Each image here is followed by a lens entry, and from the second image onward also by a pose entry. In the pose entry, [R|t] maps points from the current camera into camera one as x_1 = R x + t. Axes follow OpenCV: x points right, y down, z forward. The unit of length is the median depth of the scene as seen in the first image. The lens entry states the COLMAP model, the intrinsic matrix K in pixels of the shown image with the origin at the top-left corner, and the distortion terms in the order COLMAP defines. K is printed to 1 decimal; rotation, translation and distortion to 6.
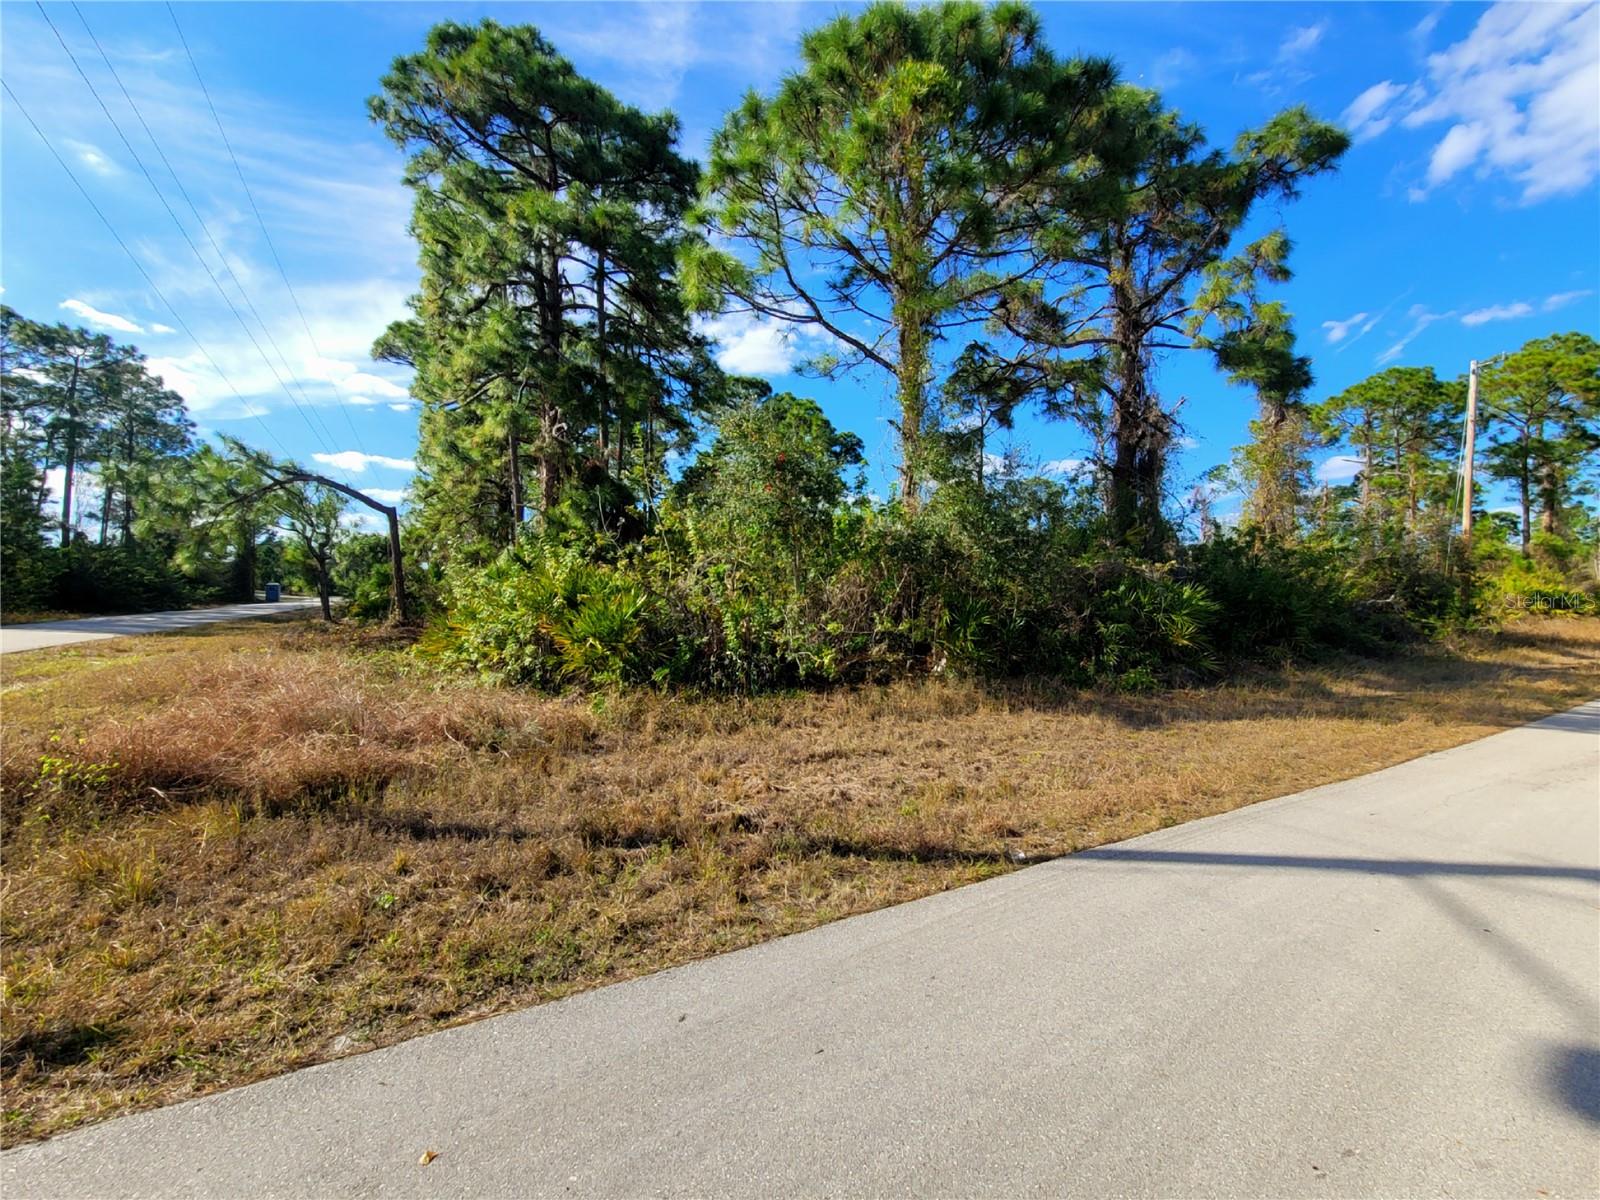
lens RADIAL K [[646.2, 0, 800.0], [0, 646.2, 600.0], [0, 0, 1]] dist [0.000882, 0.000454]
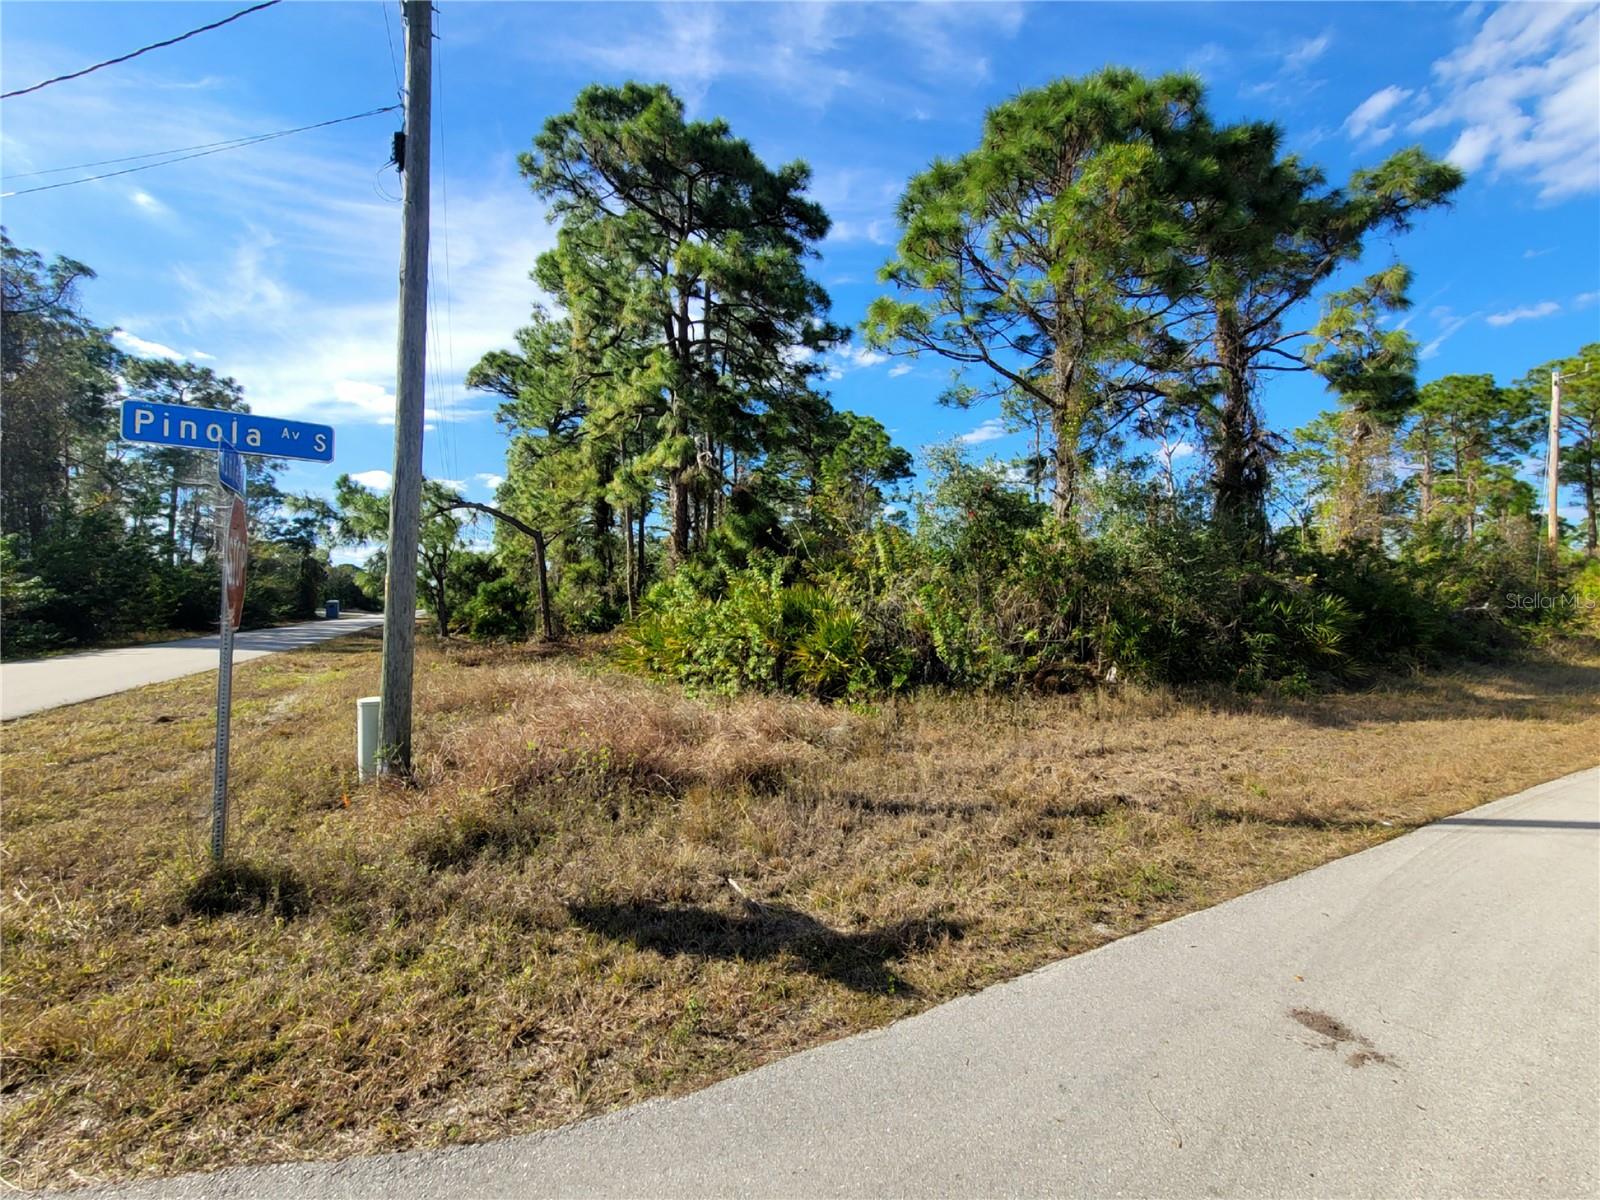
lens RADIAL K [[648.3, 0, 800.0], [0, 648.3, 600.0], [0, 0, 1]] dist [0.002583, 0.000511]
pose [[0.999688, -0.010551, -0.022625, -0.181952], [0.010149, 0.999790, -0.017809, -0.005339], [0.022808, 0.017574, 0.999585, -0.067735]]
